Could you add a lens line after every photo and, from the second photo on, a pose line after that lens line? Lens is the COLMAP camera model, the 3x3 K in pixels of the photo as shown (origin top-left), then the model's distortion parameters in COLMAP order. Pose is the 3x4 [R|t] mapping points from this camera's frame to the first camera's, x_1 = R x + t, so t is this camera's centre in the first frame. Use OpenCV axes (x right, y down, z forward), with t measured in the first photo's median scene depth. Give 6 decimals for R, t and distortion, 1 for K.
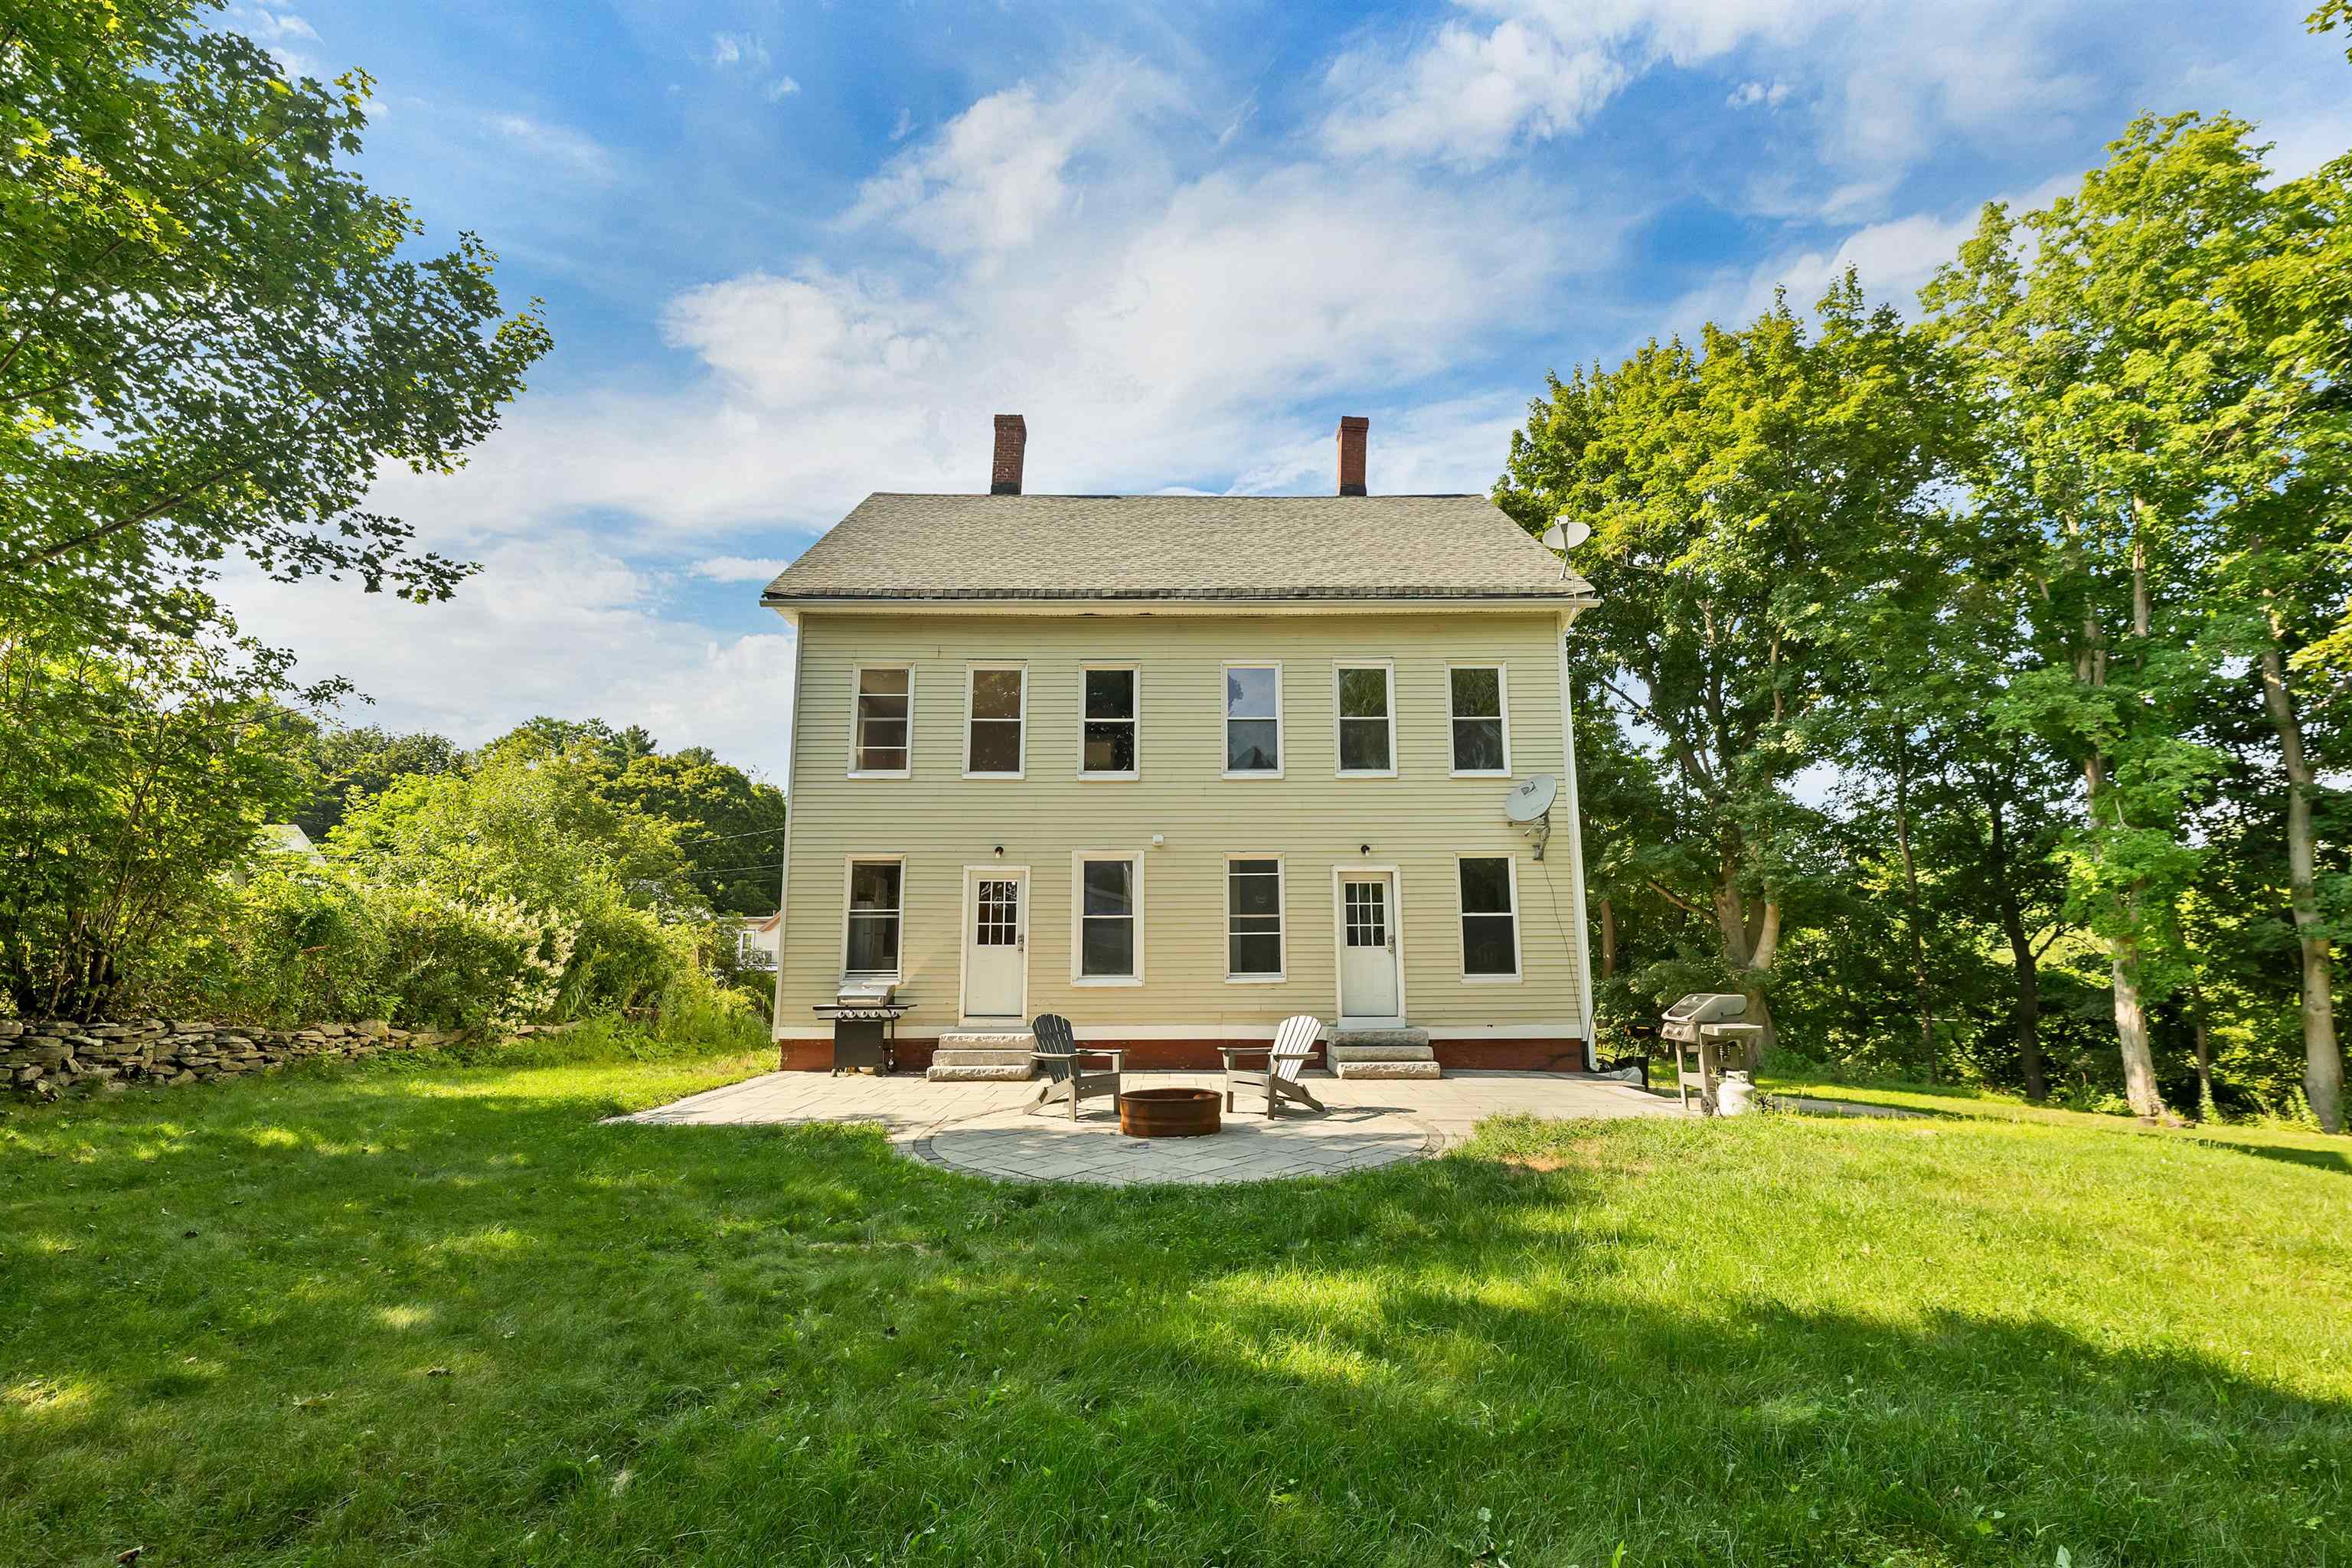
lens RADIAL K [[989.5, 0, 1178.3], [0, 989.5, 818.4], [0, 0, 1]] dist [0.002285, -0.000023]
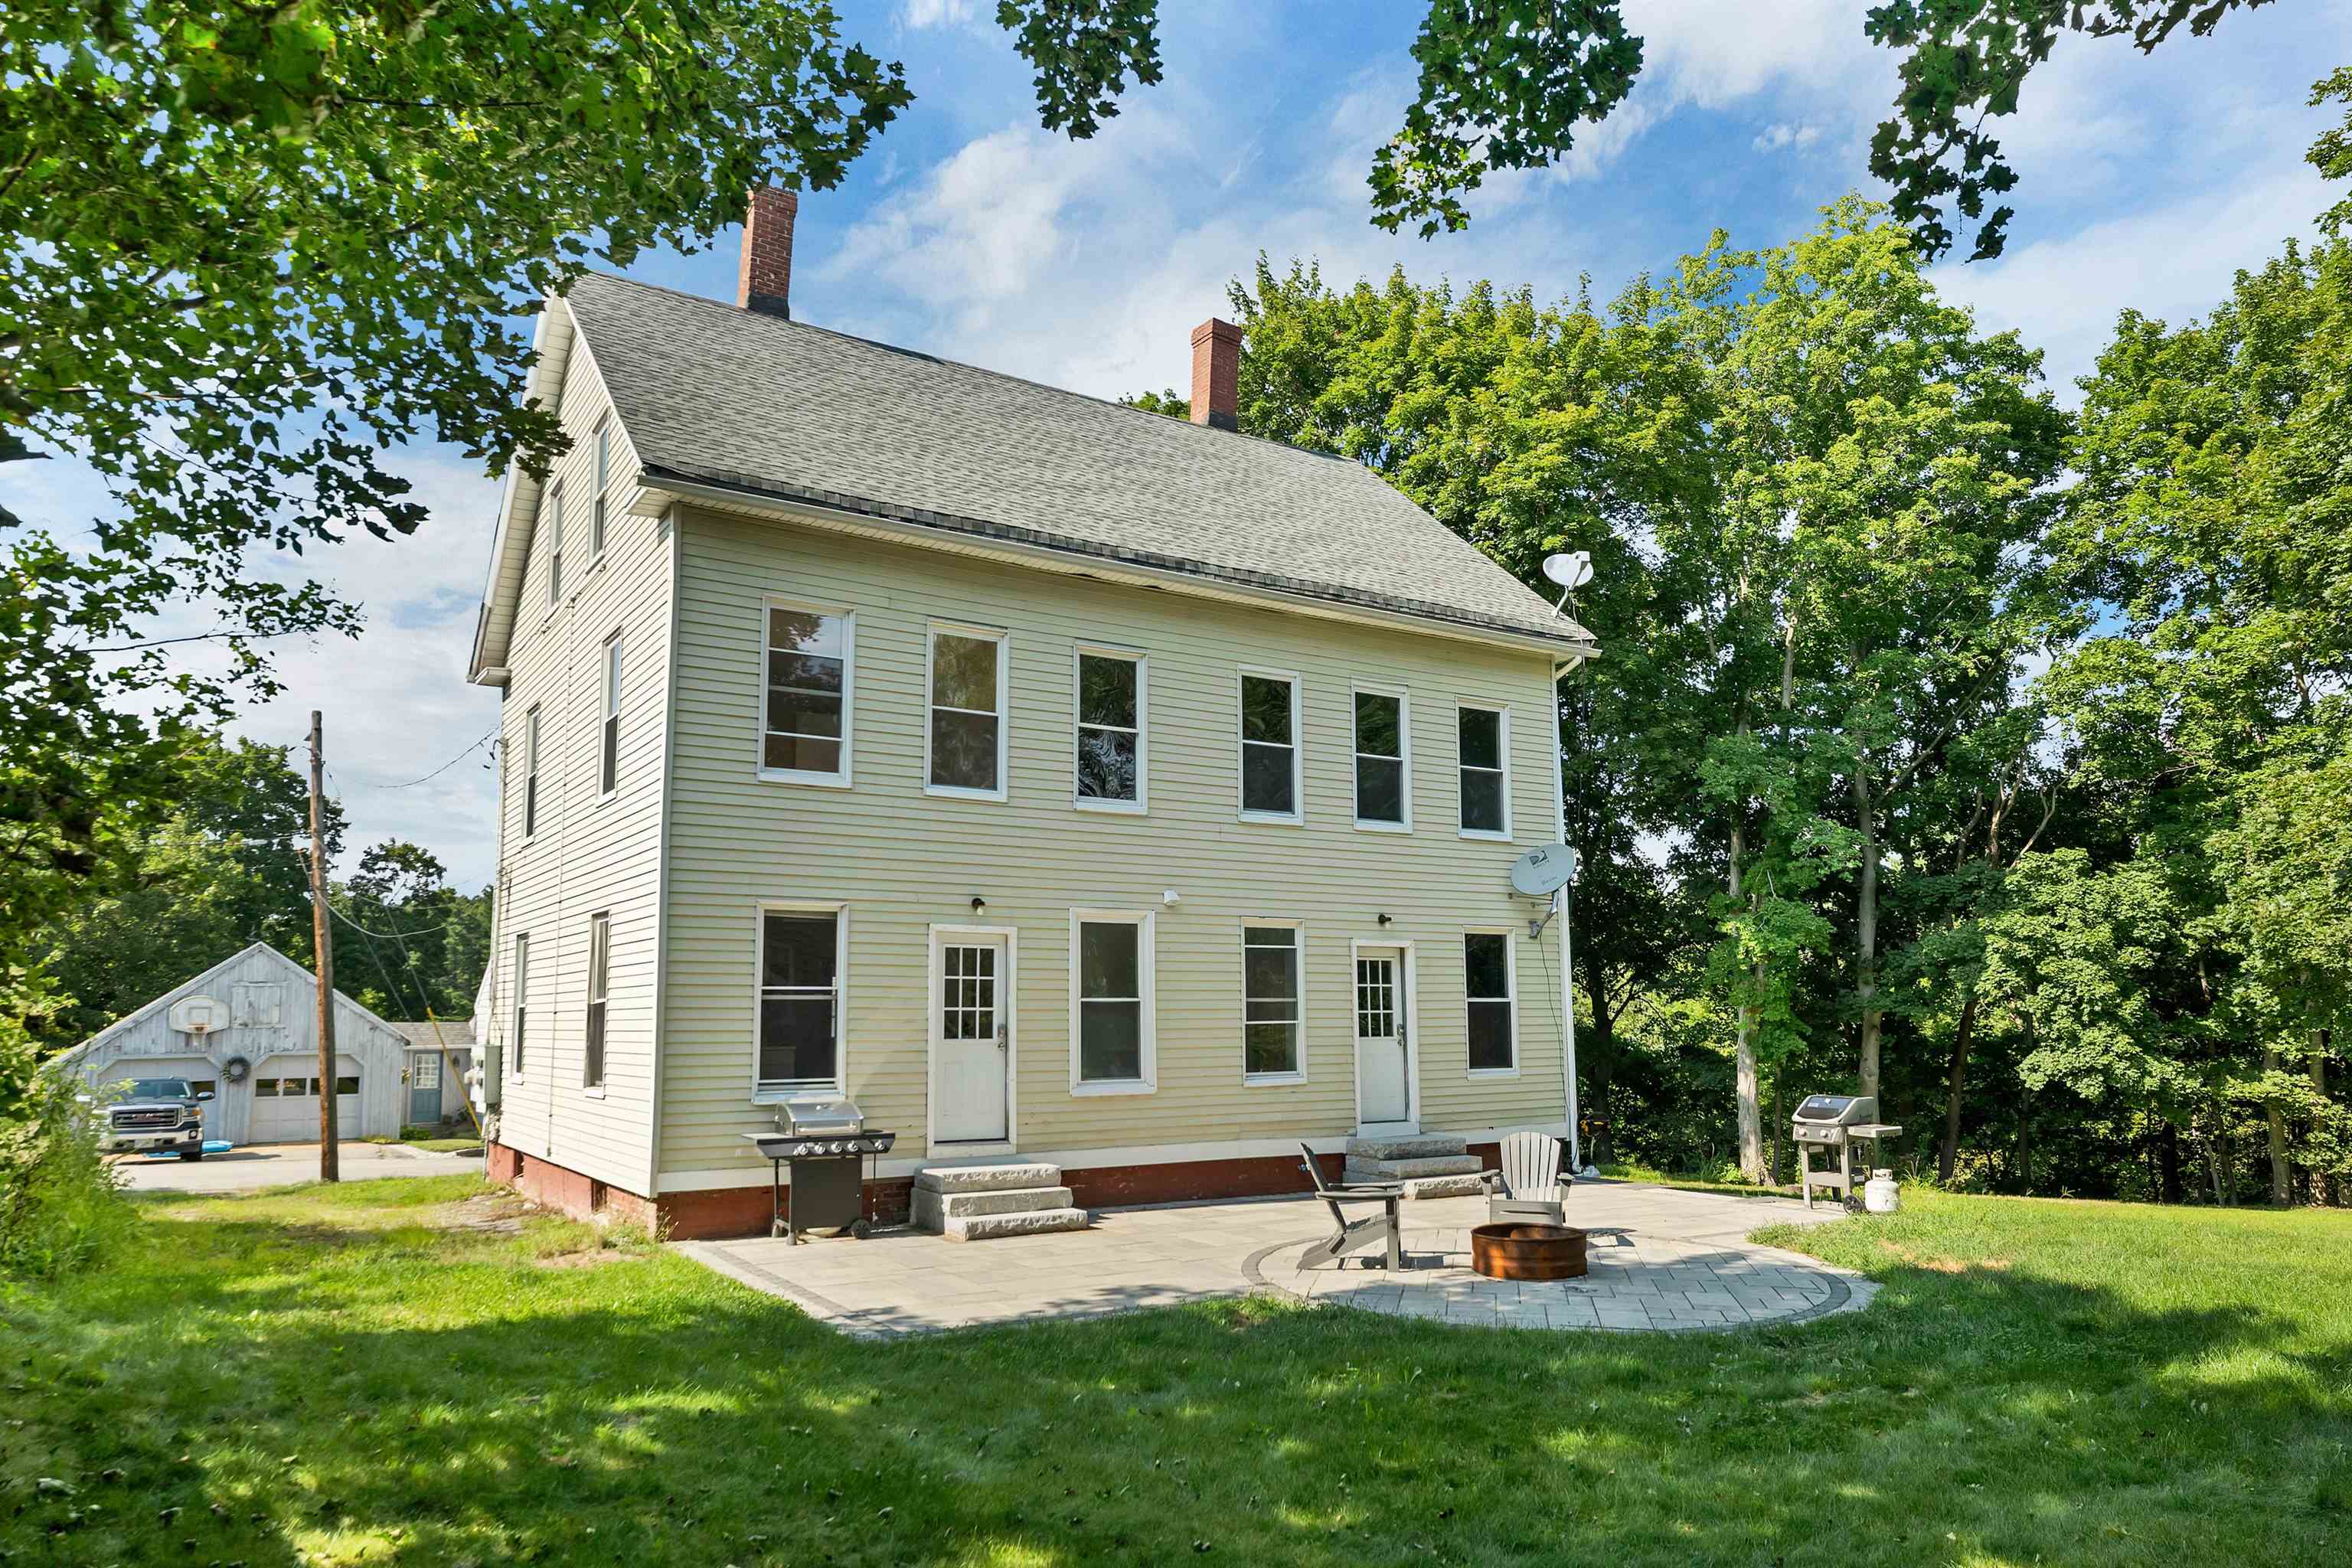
lens RADIAL K [[1511.2, 0, 1164.1], [0, 1511.2, 857.7], [0, 0, 1]] dist [-0.002378, -0.000038]
pose [[0.849830, 0.055735, 0.524102, -0.627417], [-0.080040, 0.996507, 0.023812, -0.035376], [-0.520945, -0.062185, 0.851322, 0.031742]]
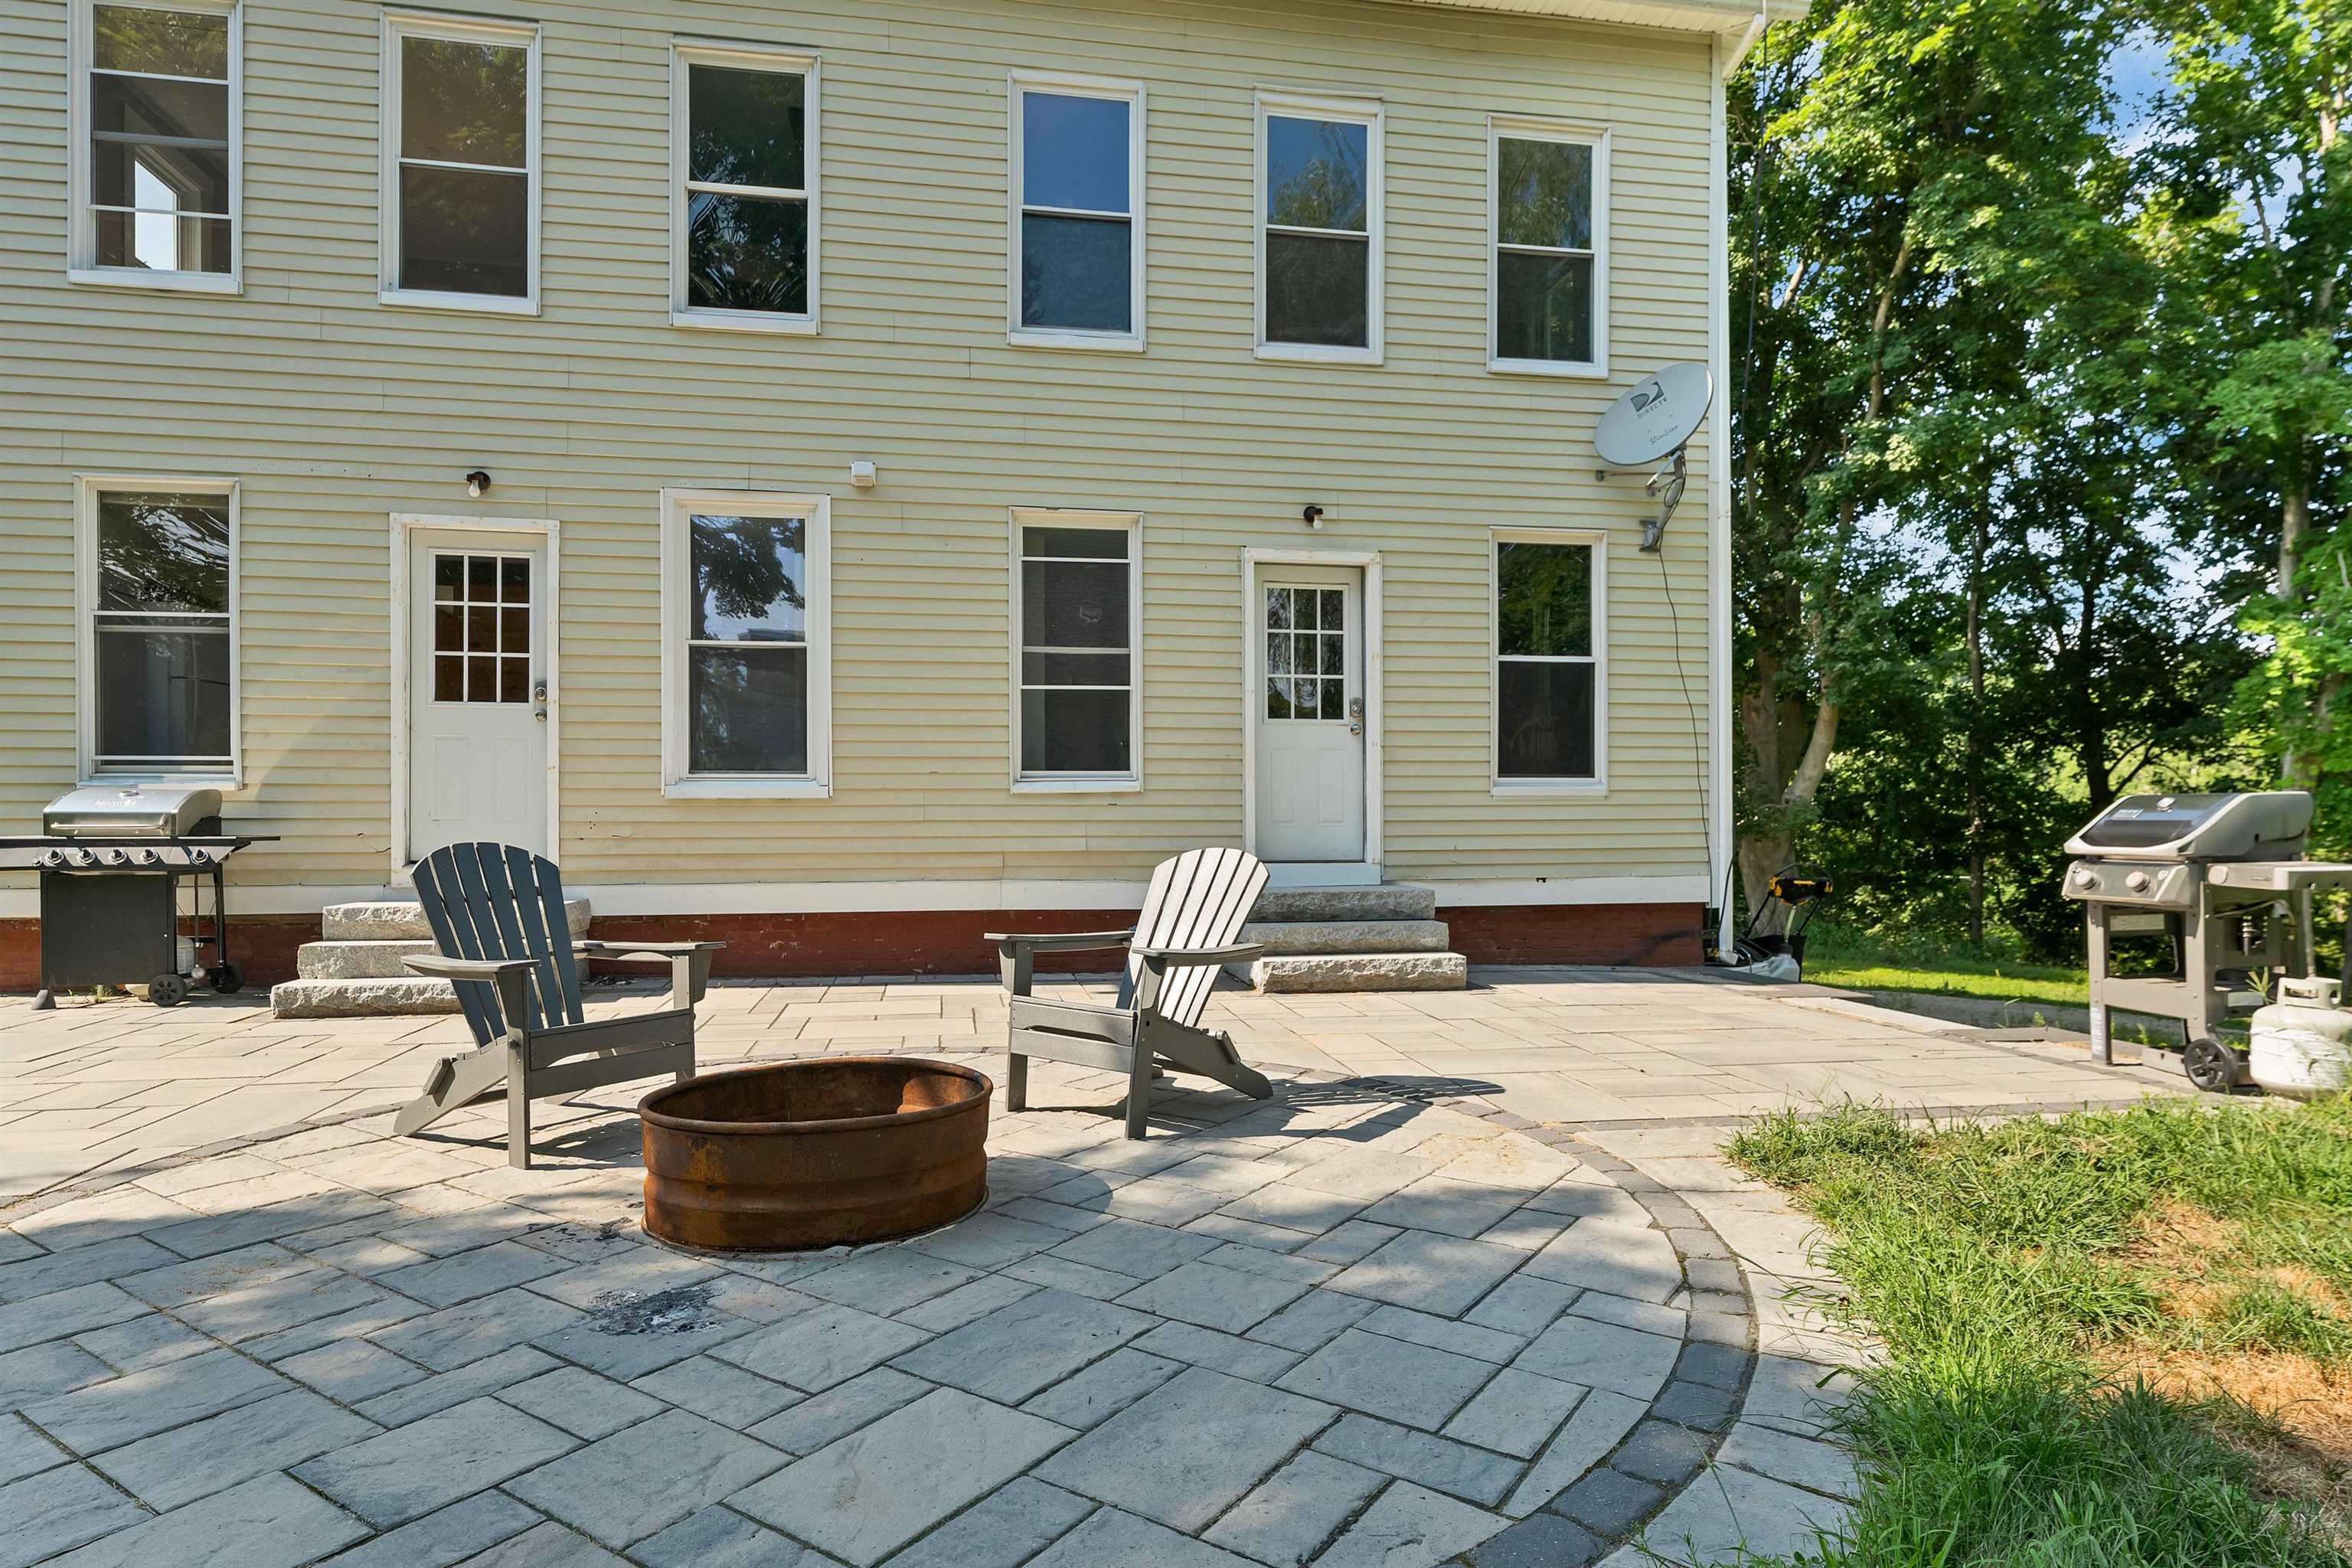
lens RADIAL K [[1312.7, 0, 1173.3], [0, 1312.7, 827.1], [0, 0, 1]] dist [0.001135, 0.002233]
pose [[0.986397, 0.001899, 0.164369, 0.020685], [-0.027549, 0.987700, 0.153917, 0.084384], [-0.162055, -0.156352, 0.974316, 0.378142]]
